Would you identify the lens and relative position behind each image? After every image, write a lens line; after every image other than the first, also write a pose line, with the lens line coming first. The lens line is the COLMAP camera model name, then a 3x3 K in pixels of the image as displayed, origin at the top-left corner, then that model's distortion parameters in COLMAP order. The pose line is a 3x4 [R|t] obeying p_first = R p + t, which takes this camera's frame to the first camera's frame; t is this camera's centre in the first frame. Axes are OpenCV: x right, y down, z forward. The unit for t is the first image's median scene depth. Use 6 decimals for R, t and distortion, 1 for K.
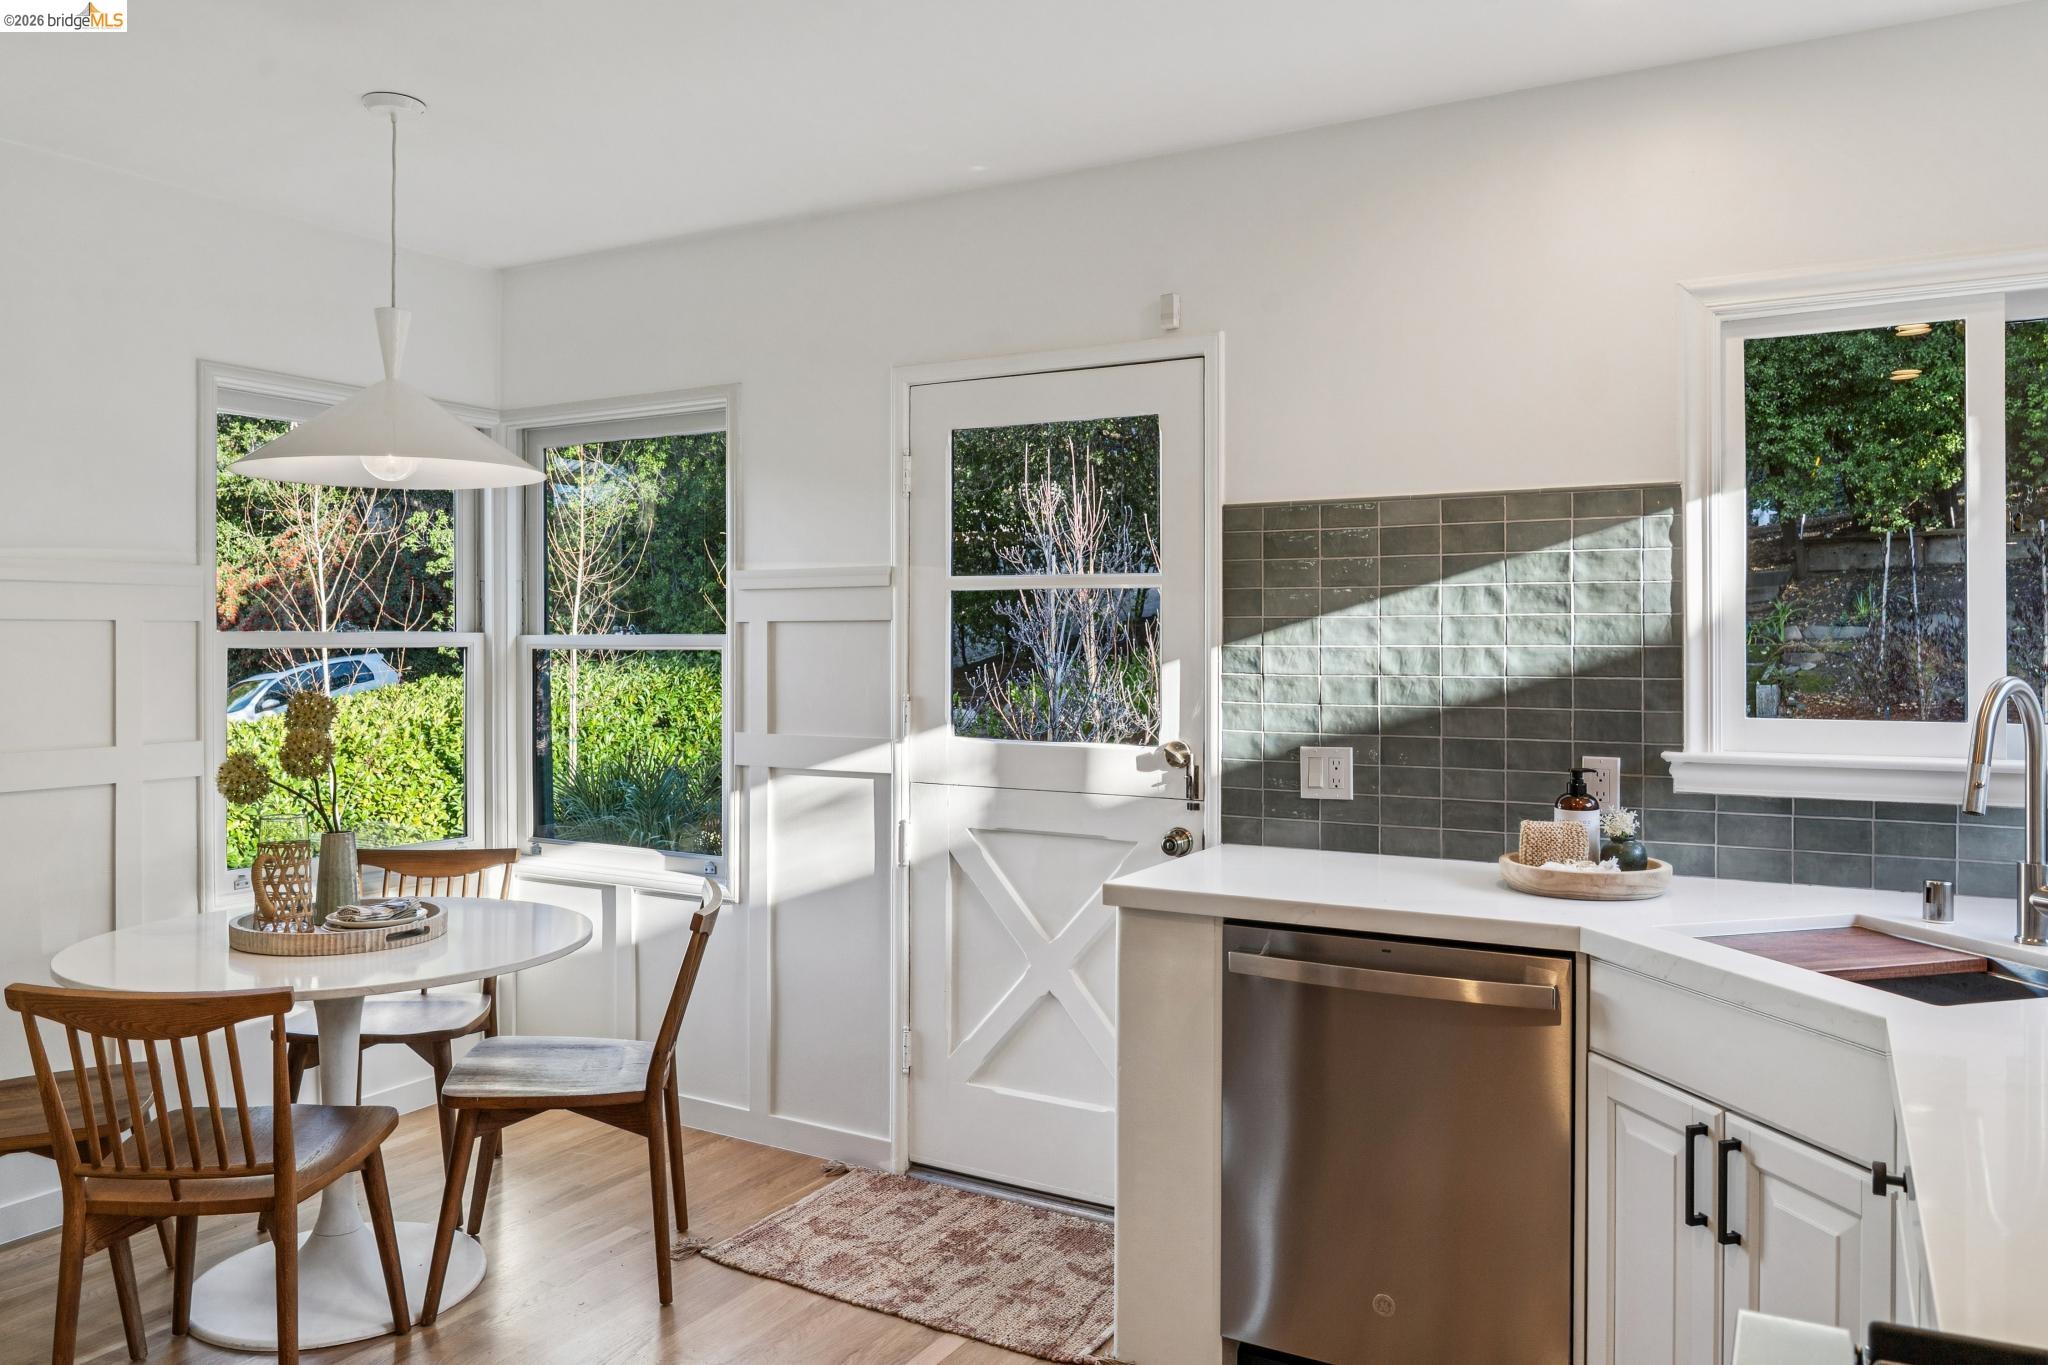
lens RADIAL K [[1410.0, 0, 1024.3], [0, 1410.0, 635.2], [0, 0, 1]] dist [0.003899, 0.000853]
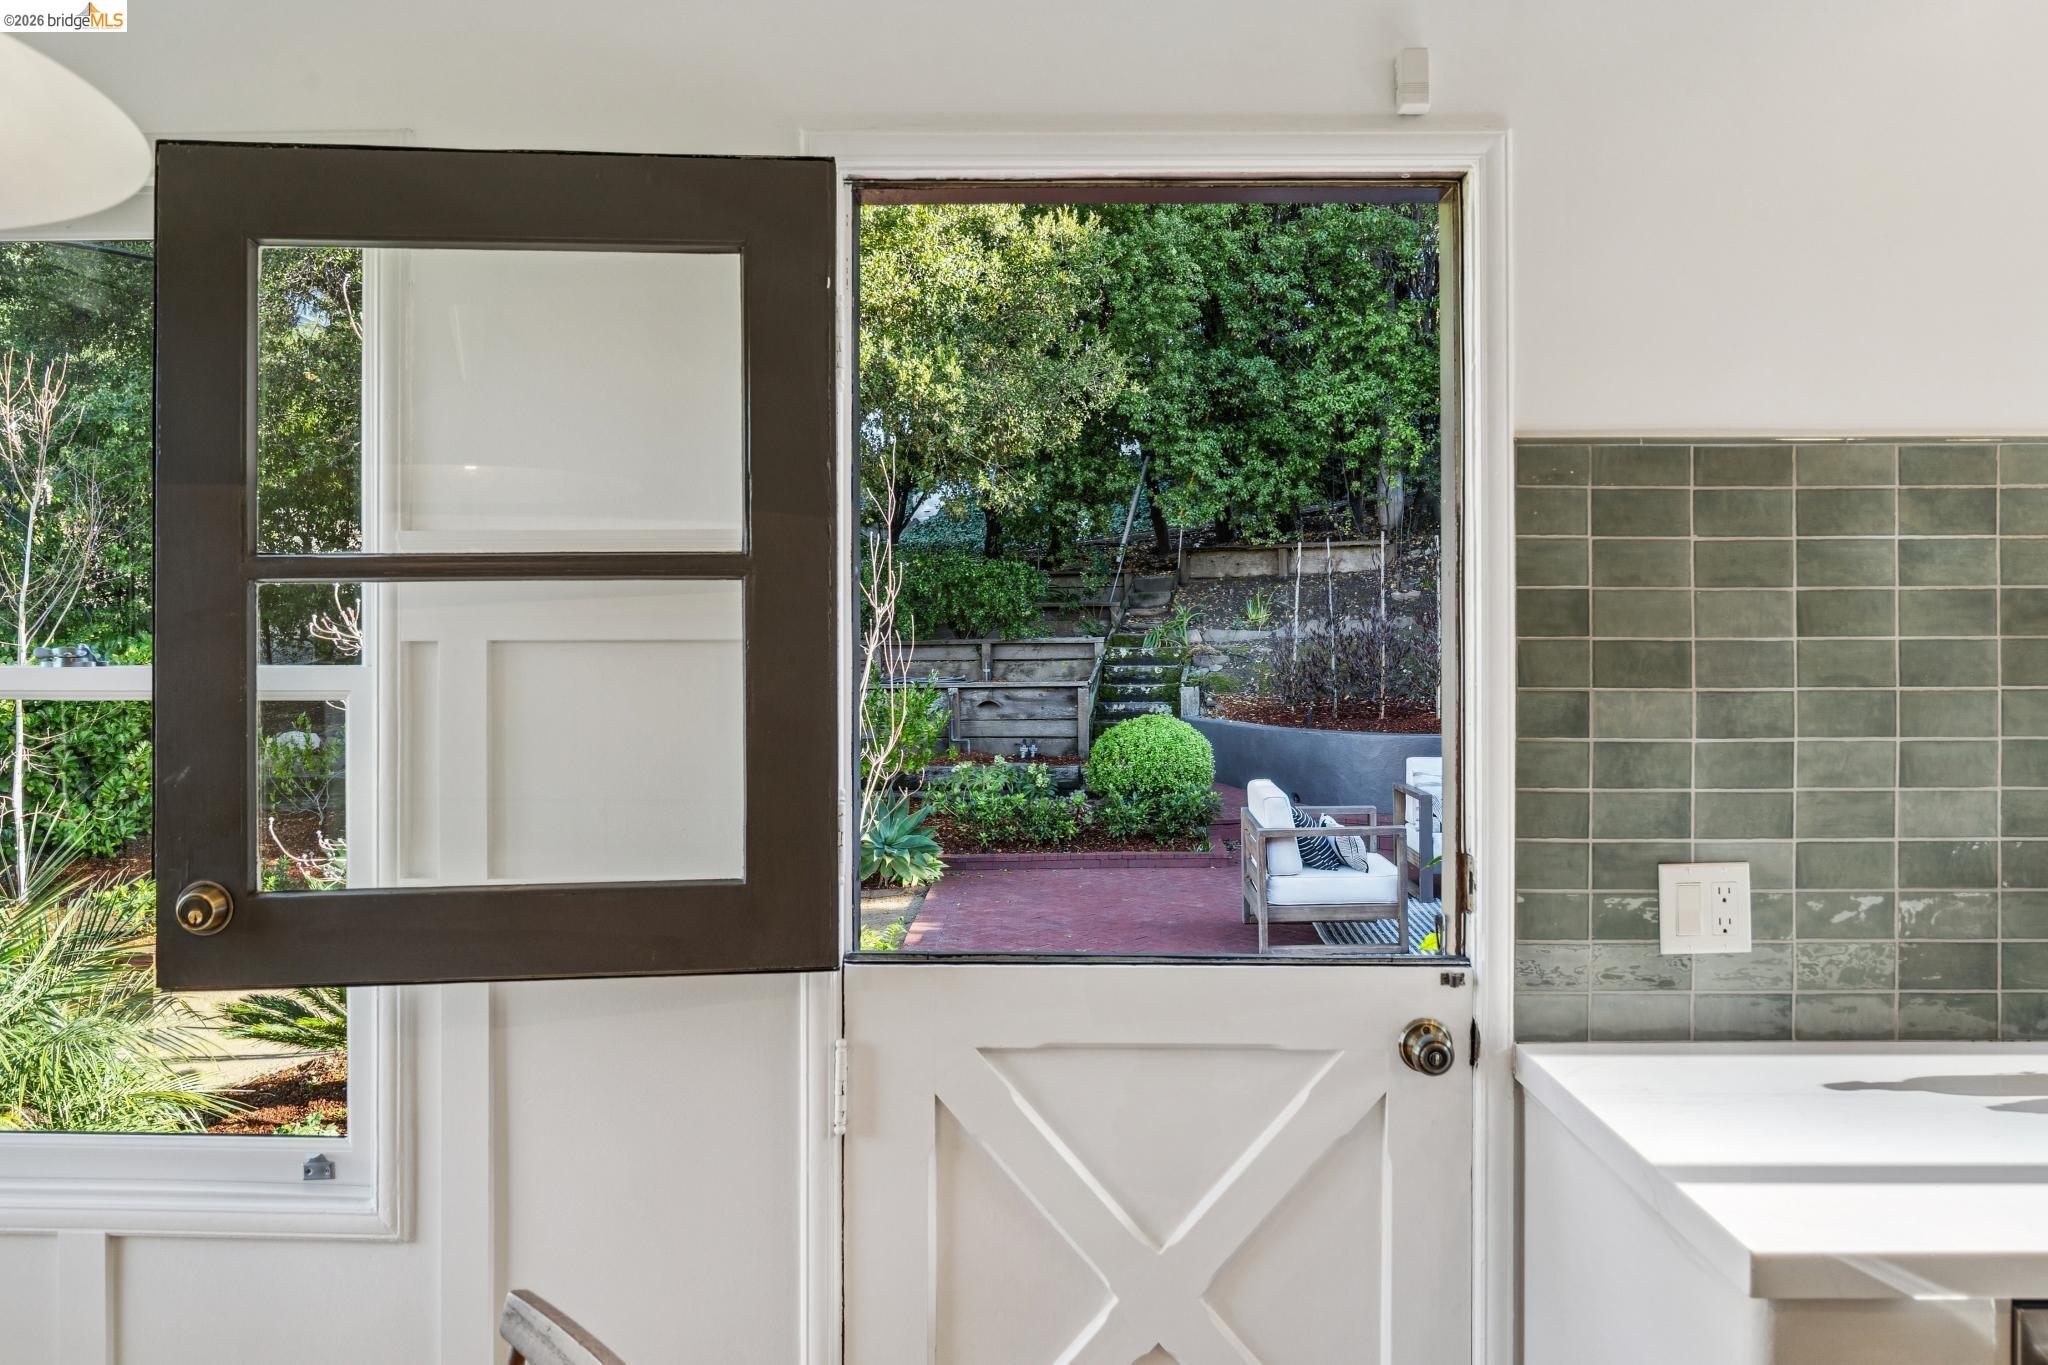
lens RADIAL K [[1410.0, 0, 1024.3], [0, 1410.0, 635.2], [0, 0, 1]] dist [0.003899, 0.000853]
pose [[0.882091, -0.000140, 0.471080, -0.067352], [-0.000280, 1.000000, 0.000822, -0.003311], [-0.471080, -0.000857, 0.882090, 0.136688]]
